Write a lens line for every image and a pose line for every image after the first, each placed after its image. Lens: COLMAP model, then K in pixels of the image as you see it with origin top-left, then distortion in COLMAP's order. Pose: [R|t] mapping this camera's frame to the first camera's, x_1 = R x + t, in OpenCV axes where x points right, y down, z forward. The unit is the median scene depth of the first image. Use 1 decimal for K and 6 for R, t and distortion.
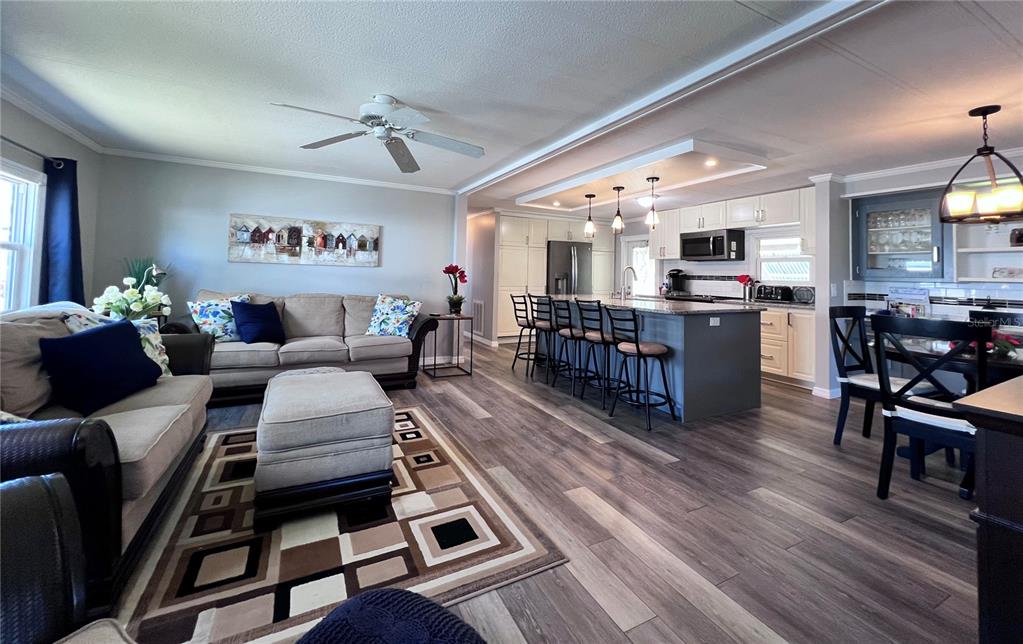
lens RADIAL K [[410.1, 0, 515.8], [0, 410.1, 261.1], [0, 0, 1]] dist [-0.001002, -0.000188]
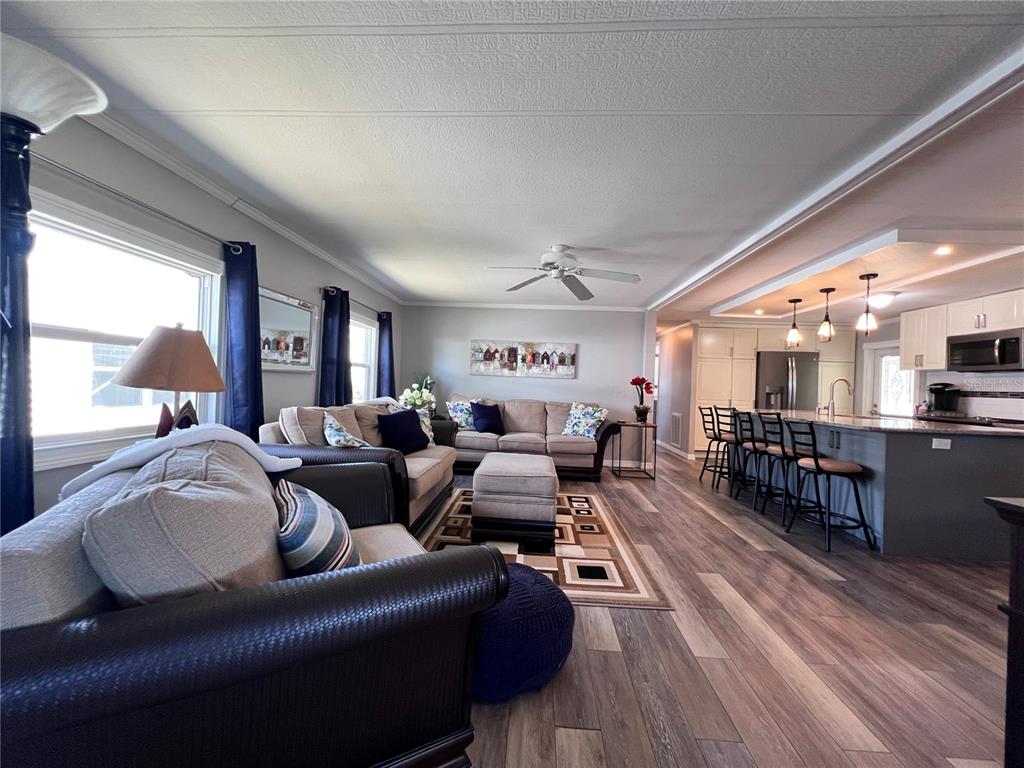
lens RADIAL K [[409.5, 0, 515.6], [0, 409.5, 384.8], [0, 0, 1]] dist [-0.000721, 0.000309]
pose [[0.862835, 0.008387, -0.505417, 0.131597], [0.002638, 0.999774, 0.021094, 0.007301], [0.505479, -0.019534, 0.862618, -0.118618]]
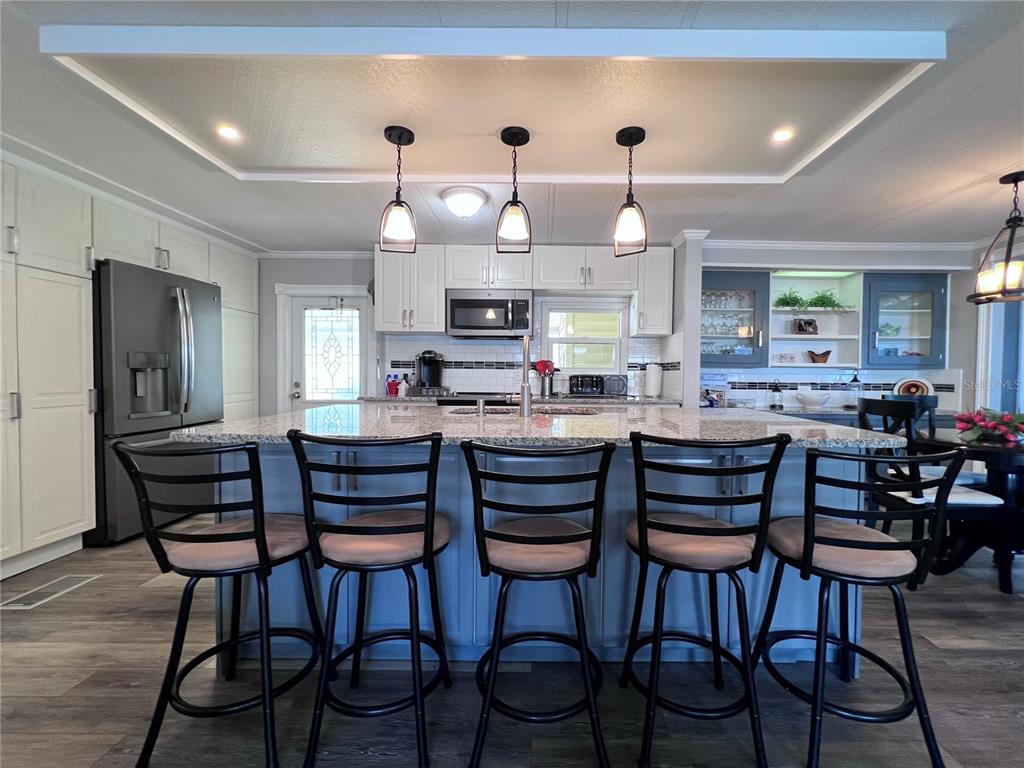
lens RADIAL K [[429.8, 0, 539.1], [0, 429.8, 382.1], [0, 0, 1]] dist [-0.000620, 0.000110]
pose [[0.467826, -0.044079, 0.882720, -0.119828], [-0.028688, 0.997472, 0.065013, 0.030742], [-0.883355, -0.055738, 0.465379, 0.877813]]
